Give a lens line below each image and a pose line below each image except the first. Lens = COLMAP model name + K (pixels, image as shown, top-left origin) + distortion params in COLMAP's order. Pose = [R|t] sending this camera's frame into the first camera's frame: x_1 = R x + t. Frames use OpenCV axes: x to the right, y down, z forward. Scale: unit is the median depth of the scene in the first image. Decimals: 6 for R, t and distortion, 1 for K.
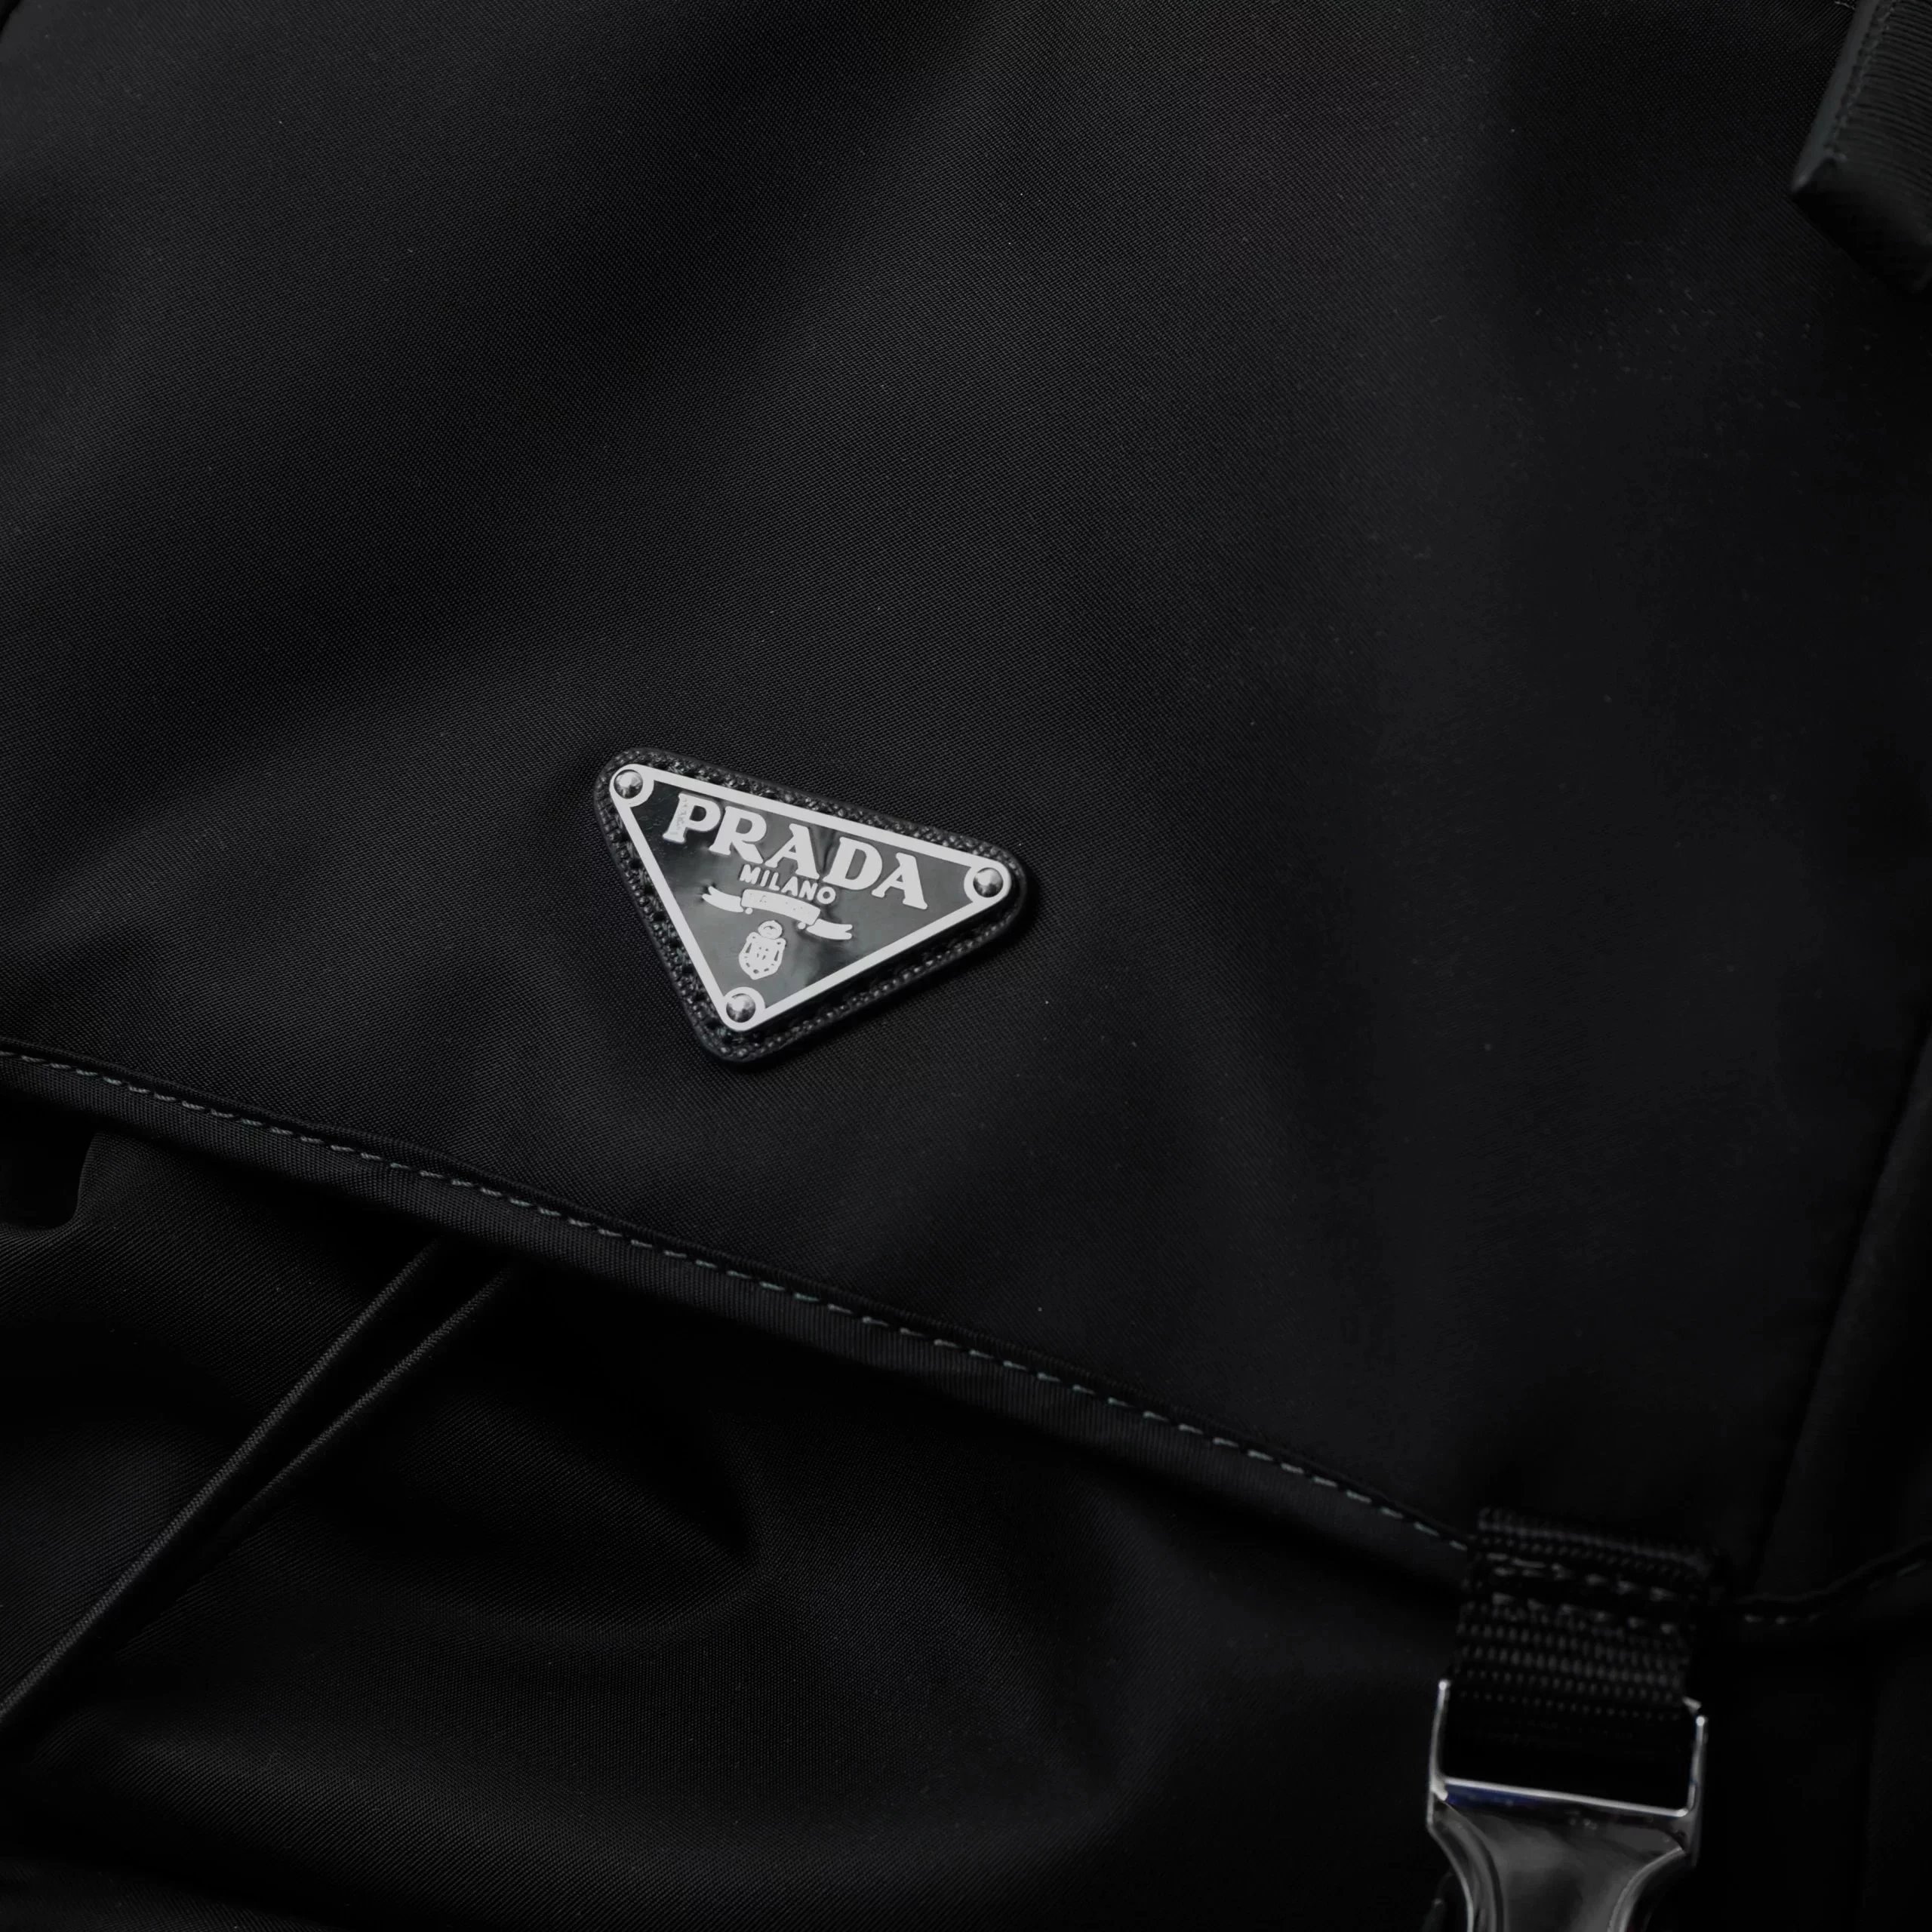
lens RADIAL K [[5172.0, 0, 966.0], [0, 5172.0, 966.0], [0, 0, 1]] dist [-0.031527, 1.351490]
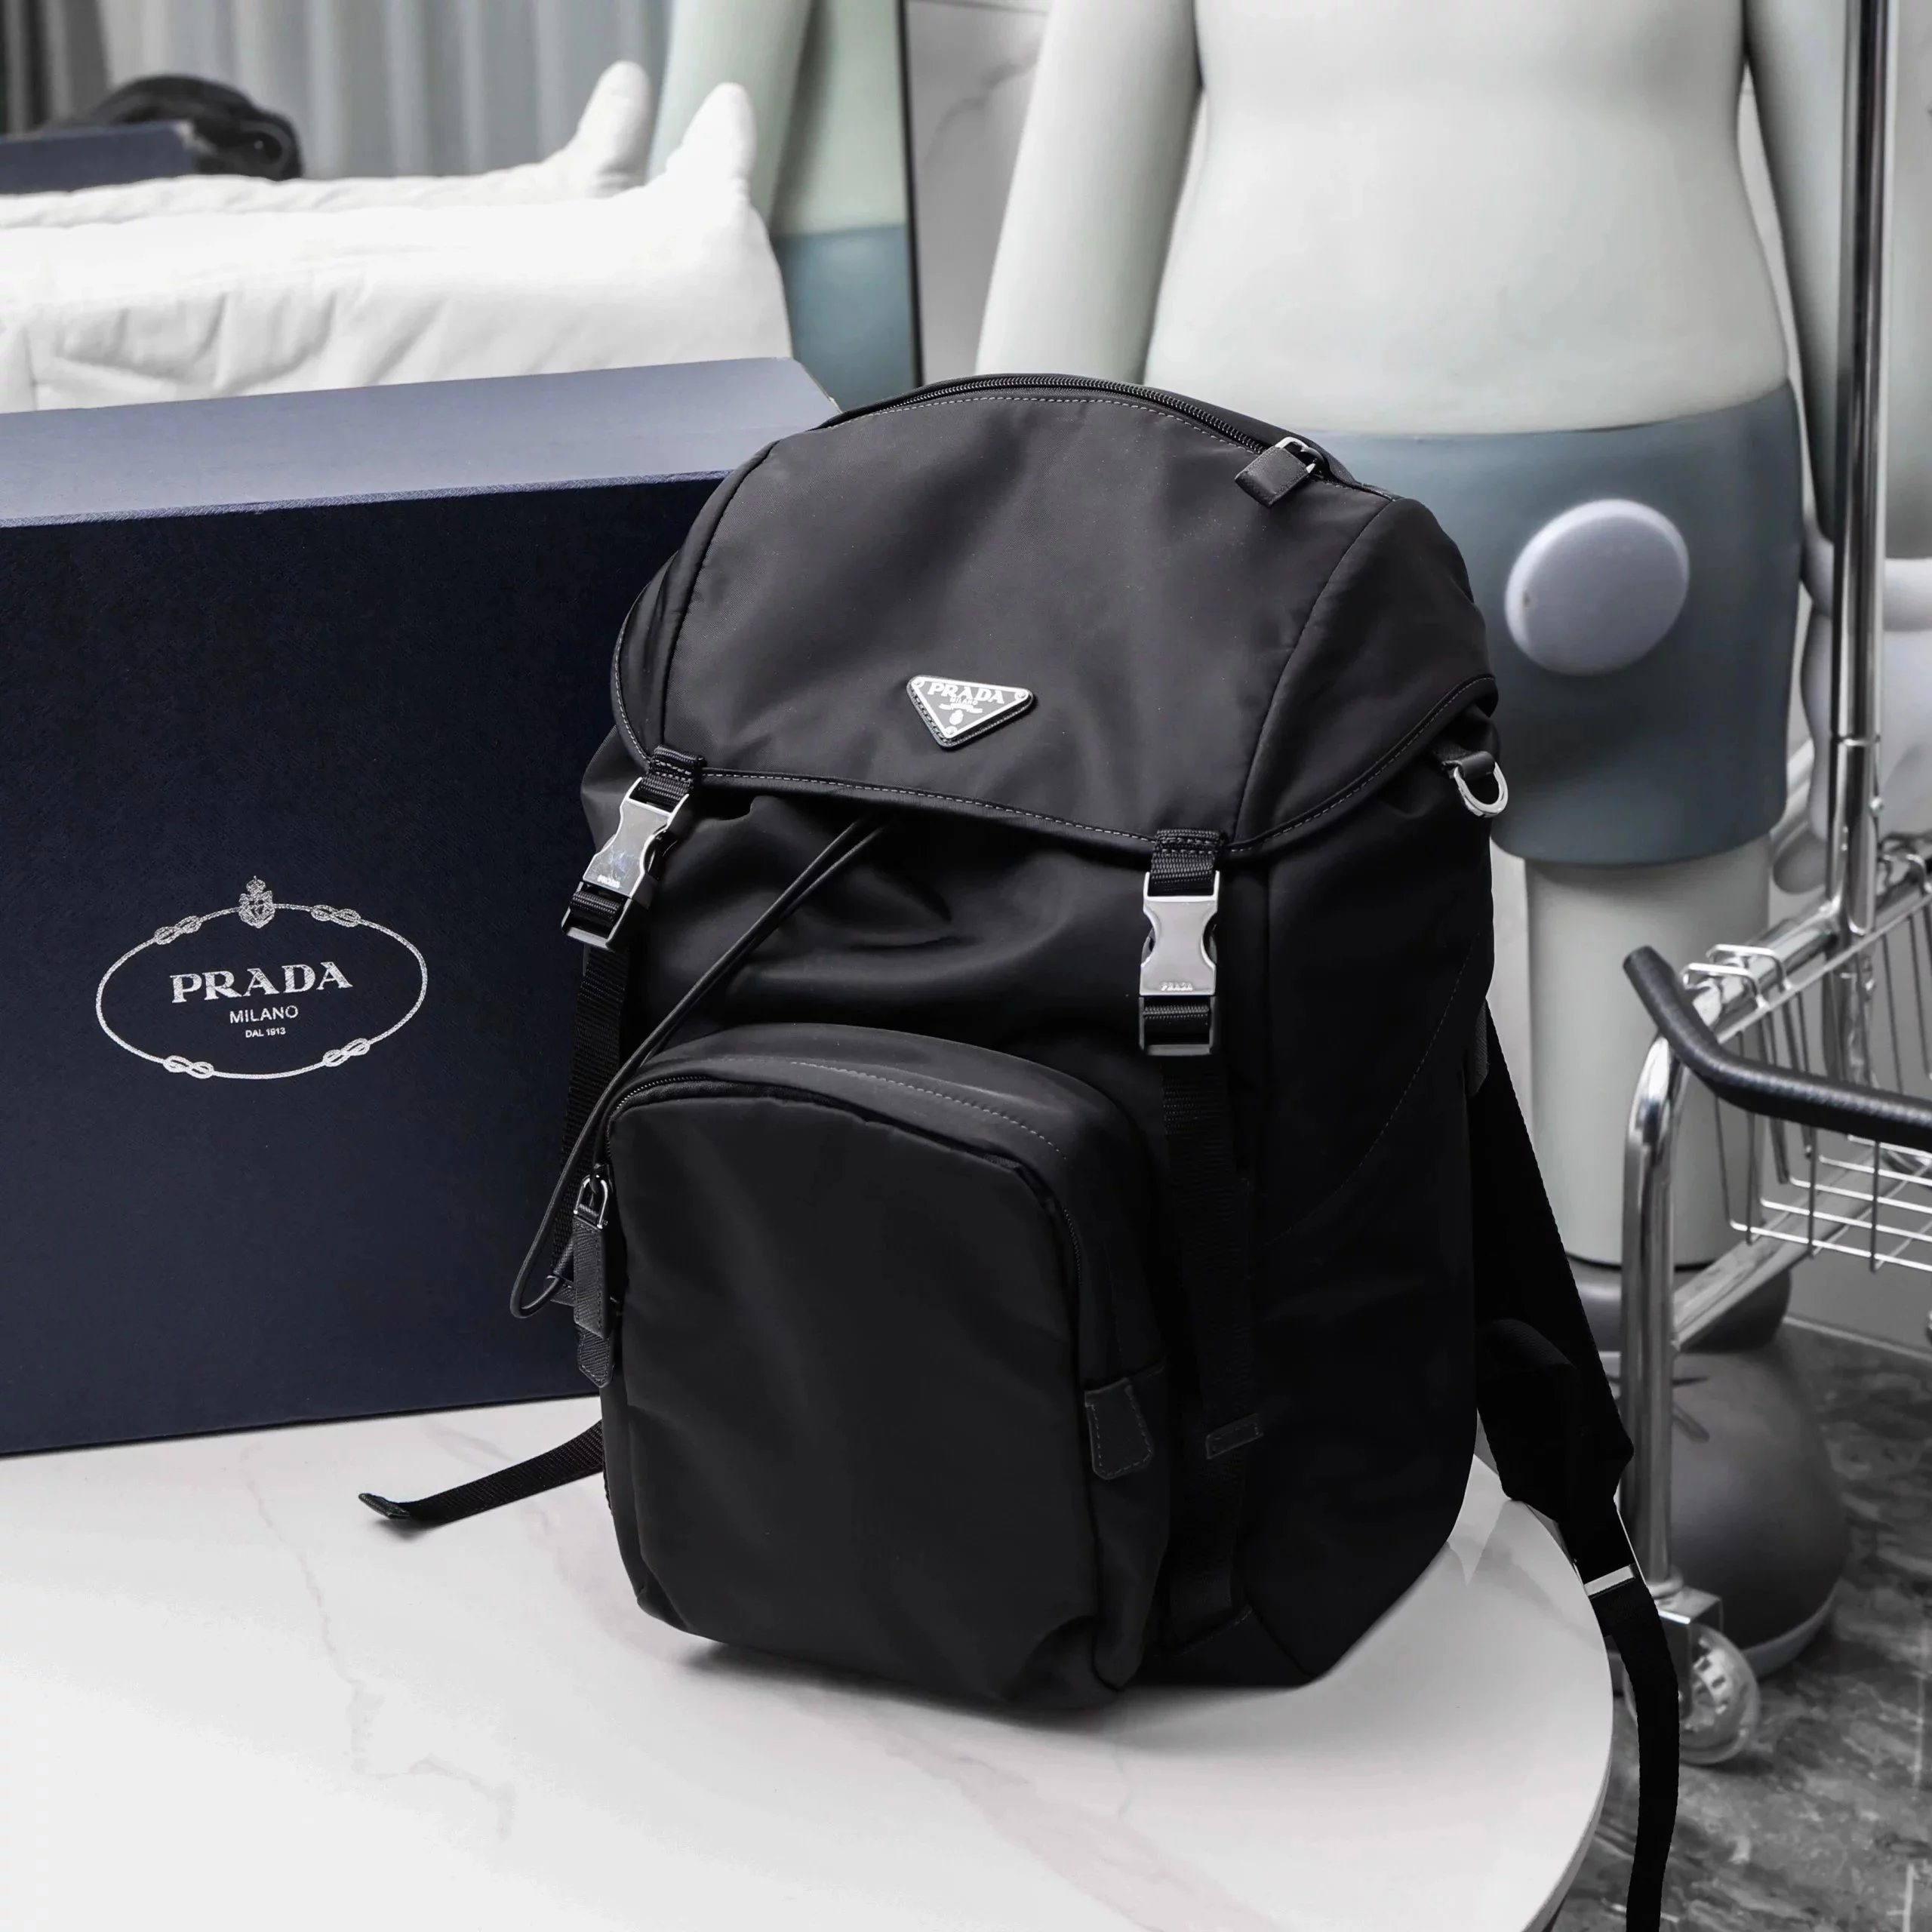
lens RADIAL K [[5172.0, 0, 966.0], [0, 5172.0, 966.0], [0, 0, 1]] dist [-0.031527, 1.351490]
pose [[0.999666, -0.002786, -0.025708, 0.057213], [-0.006184, 0.939571, -0.342299, 1.382017], [0.025108, 0.342344, 0.939239, -2.260209]]
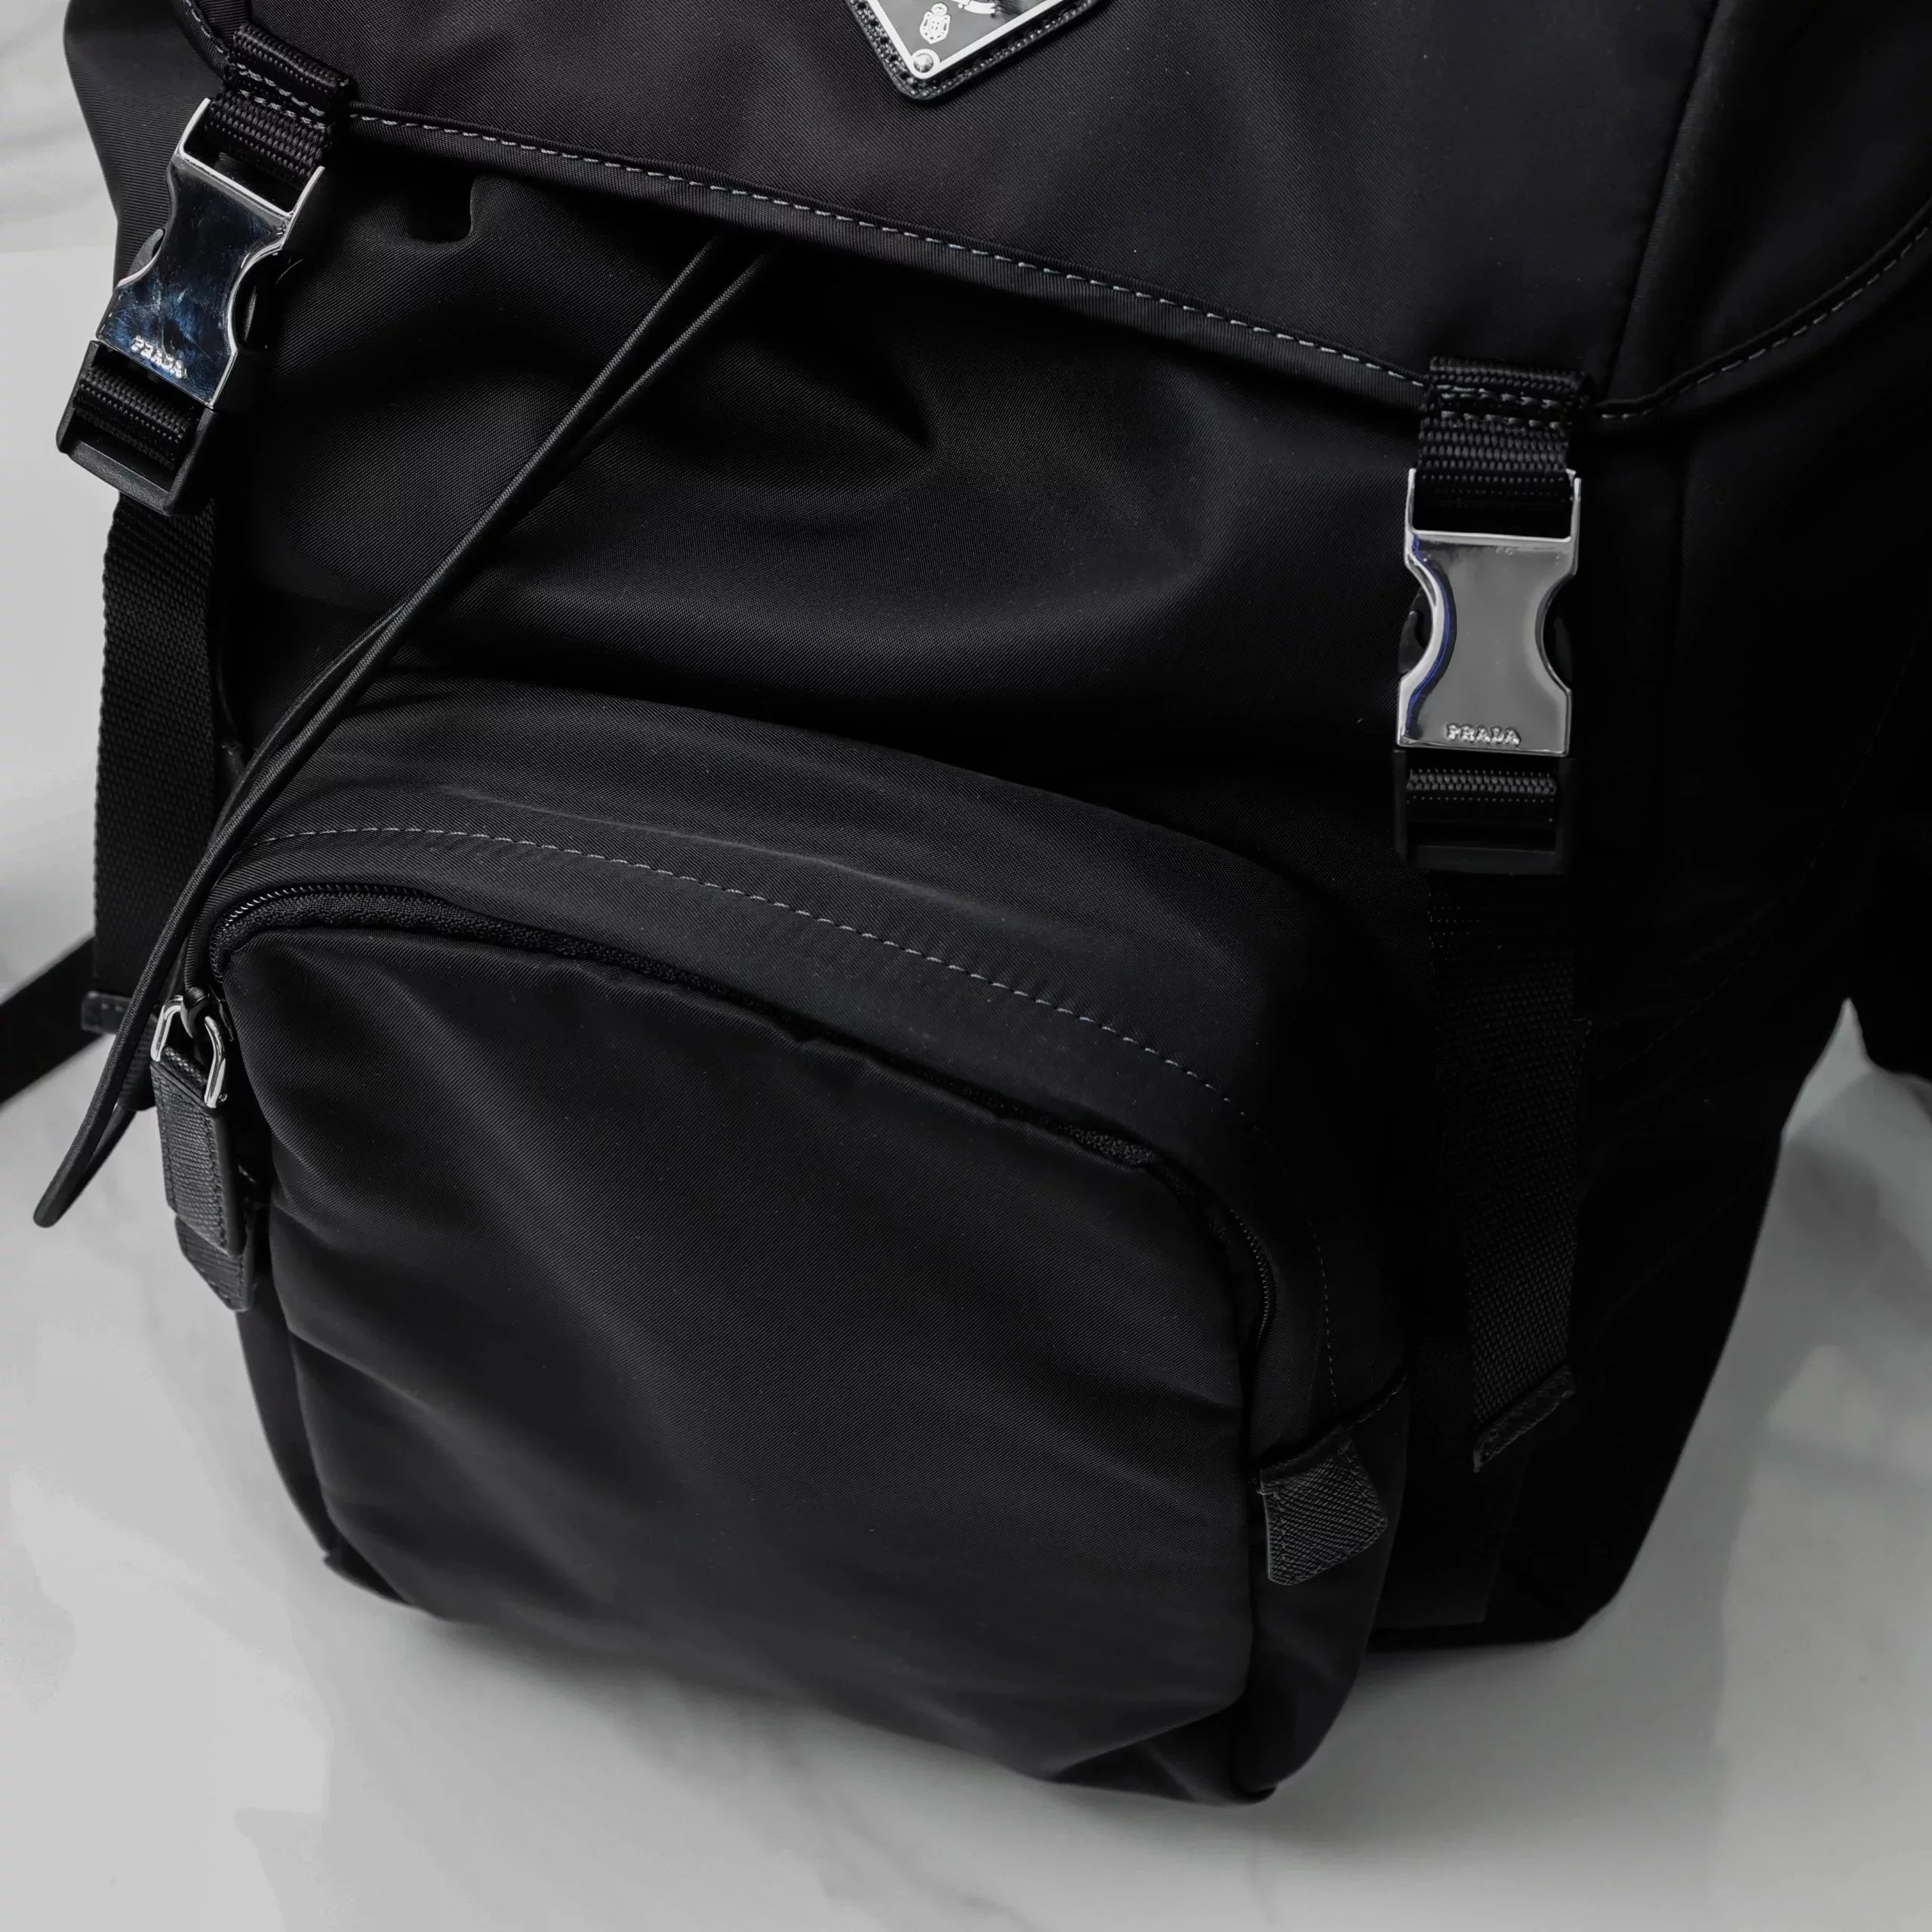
lens RADIAL K [[5531.5, 0, 966.0], [0, 5531.5, 966.0], [0, 0, 1]] dist [0.015082, 1.959787]
pose [[0.997114, -0.053599, 0.053759, -0.136714], [0.046857, 0.991707, 0.119676, 0.079012], [-0.059727, -0.116812, 0.991356, -0.651382]]
